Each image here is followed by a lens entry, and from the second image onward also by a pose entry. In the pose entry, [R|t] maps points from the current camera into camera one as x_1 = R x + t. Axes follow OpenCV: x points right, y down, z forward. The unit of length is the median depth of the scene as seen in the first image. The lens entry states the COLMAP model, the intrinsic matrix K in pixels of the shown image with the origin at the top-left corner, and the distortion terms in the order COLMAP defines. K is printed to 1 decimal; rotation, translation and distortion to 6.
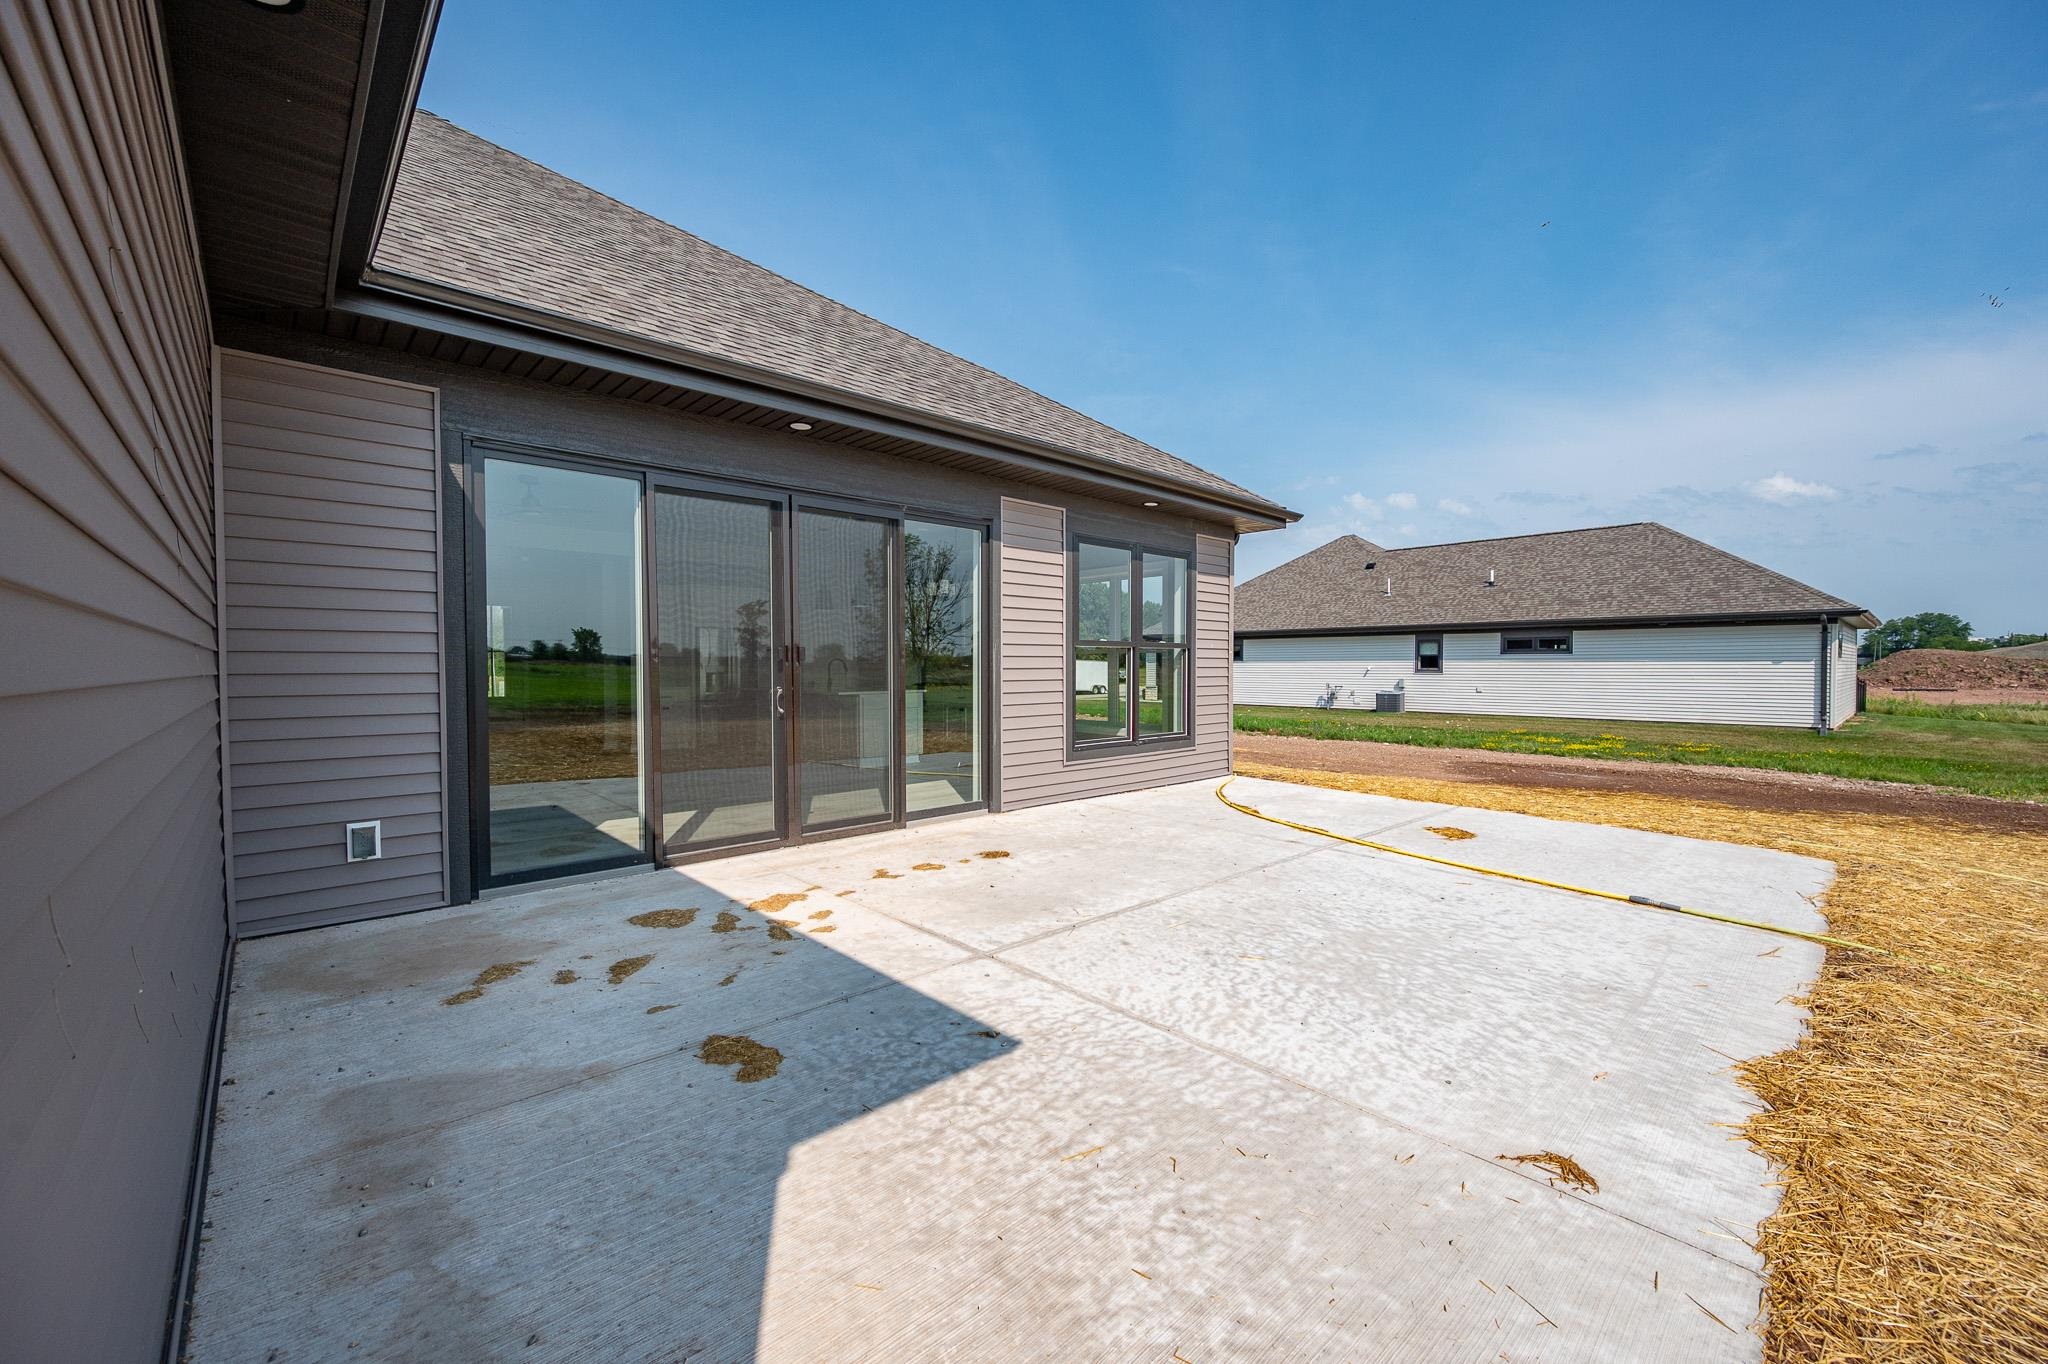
lens RADIAL K [[828.0, 0, 1015.4], [0, 828.0, 684.4], [0, 0, 1]] dist [-0.002490, 0.000594]
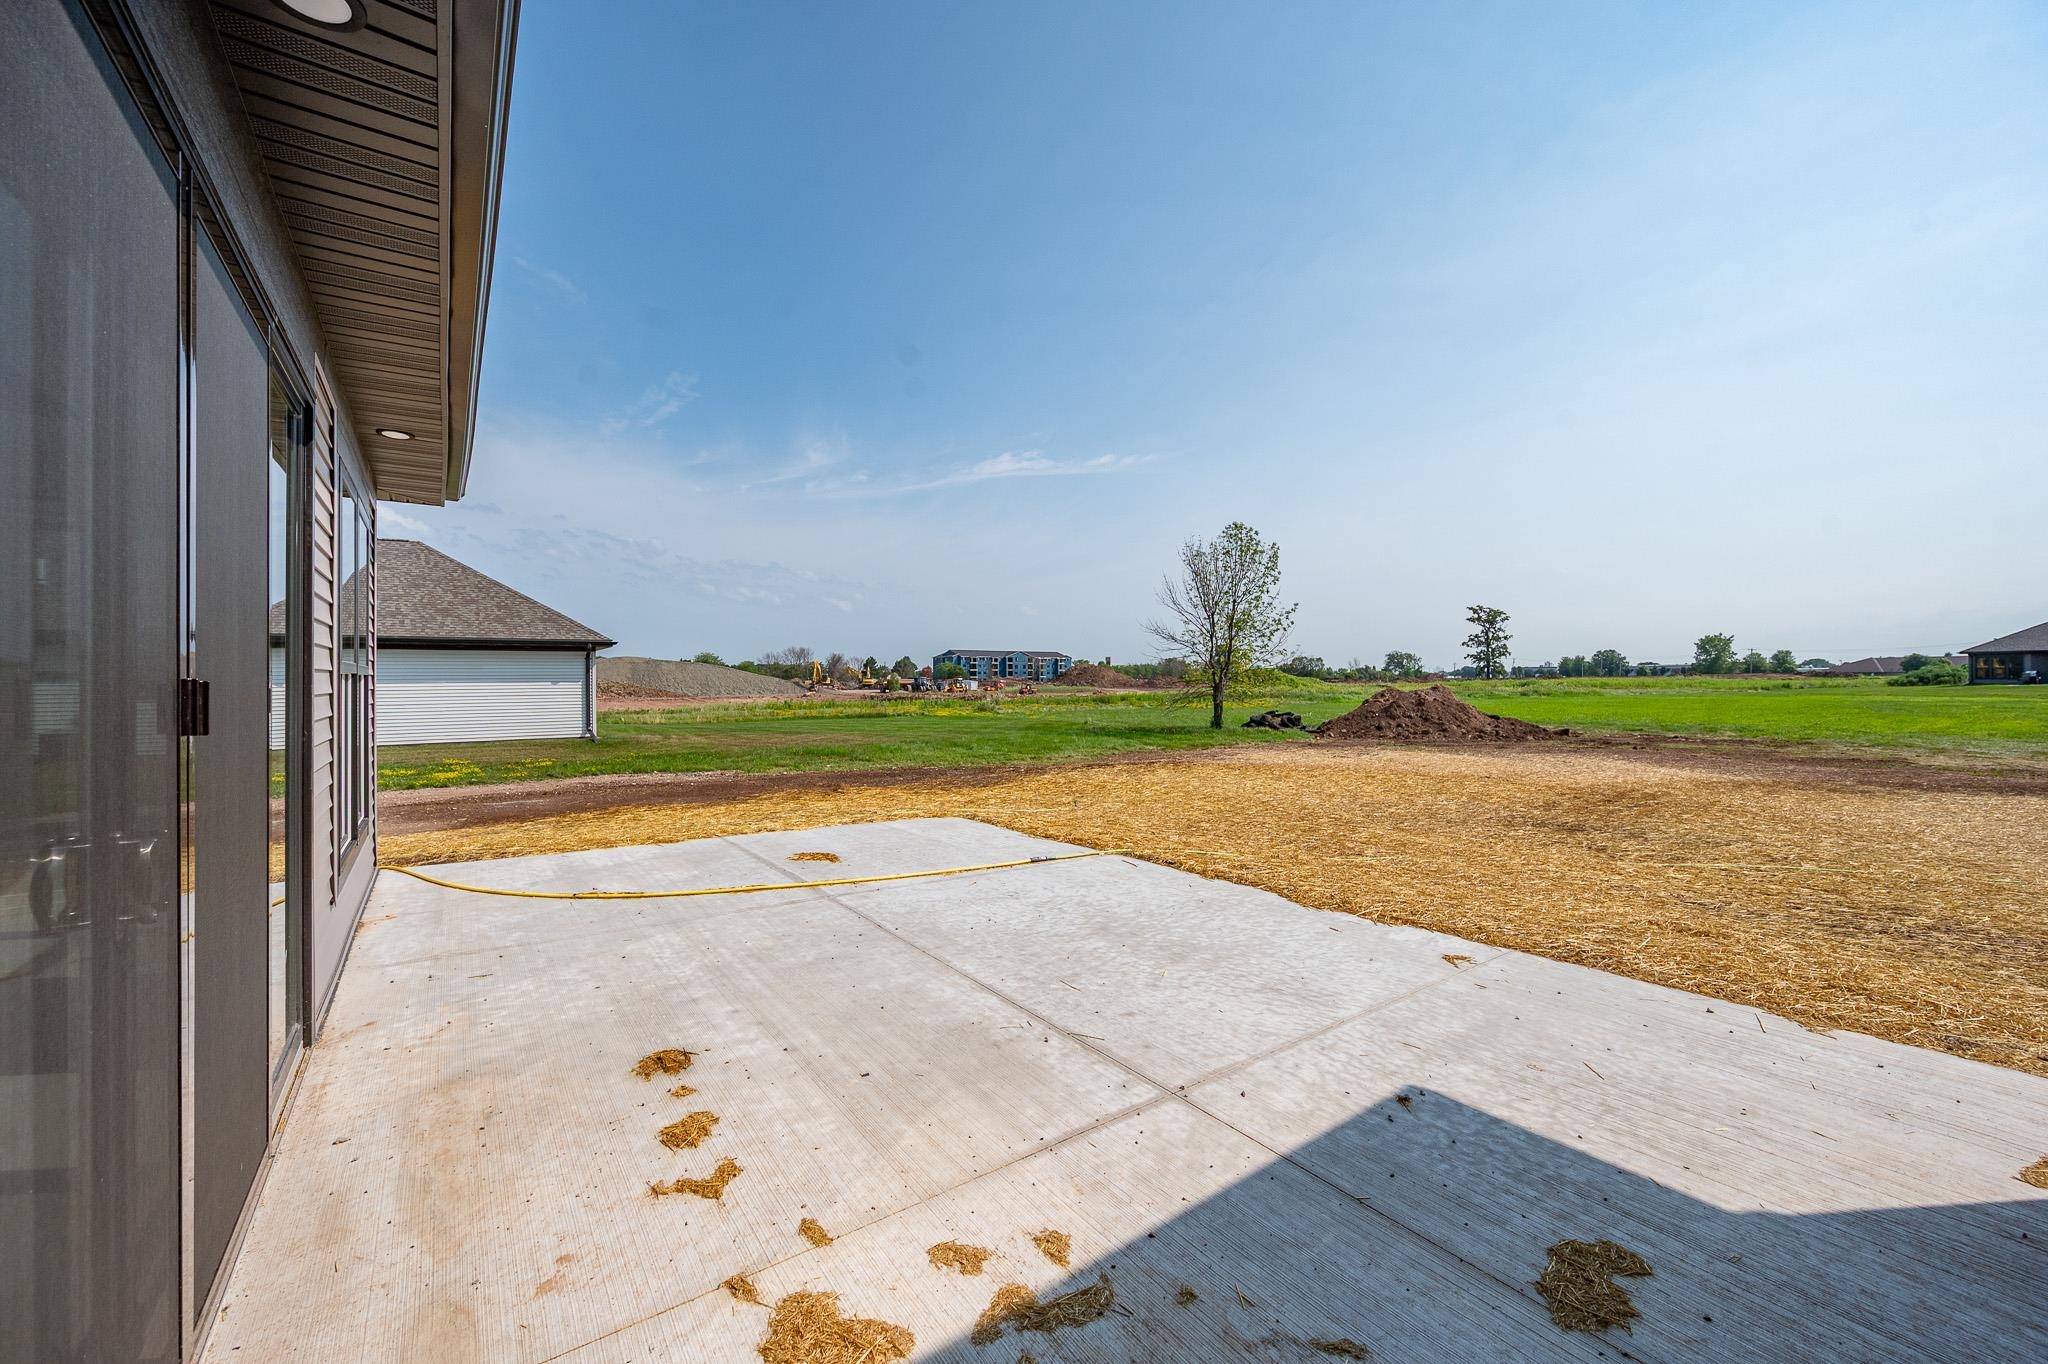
lens RADIAL K [[828.0, 0, 1038.2], [0, 828.0, 669.6], [0, 0, 1]] dist [-0.002490, 0.000594]
pose [[0.102565, 0.008255, 0.994692, -0.750932], [0.030296, 0.999476, -0.011419, -0.055422], [-0.994265, 0.031307, 0.102261, 0.953906]]
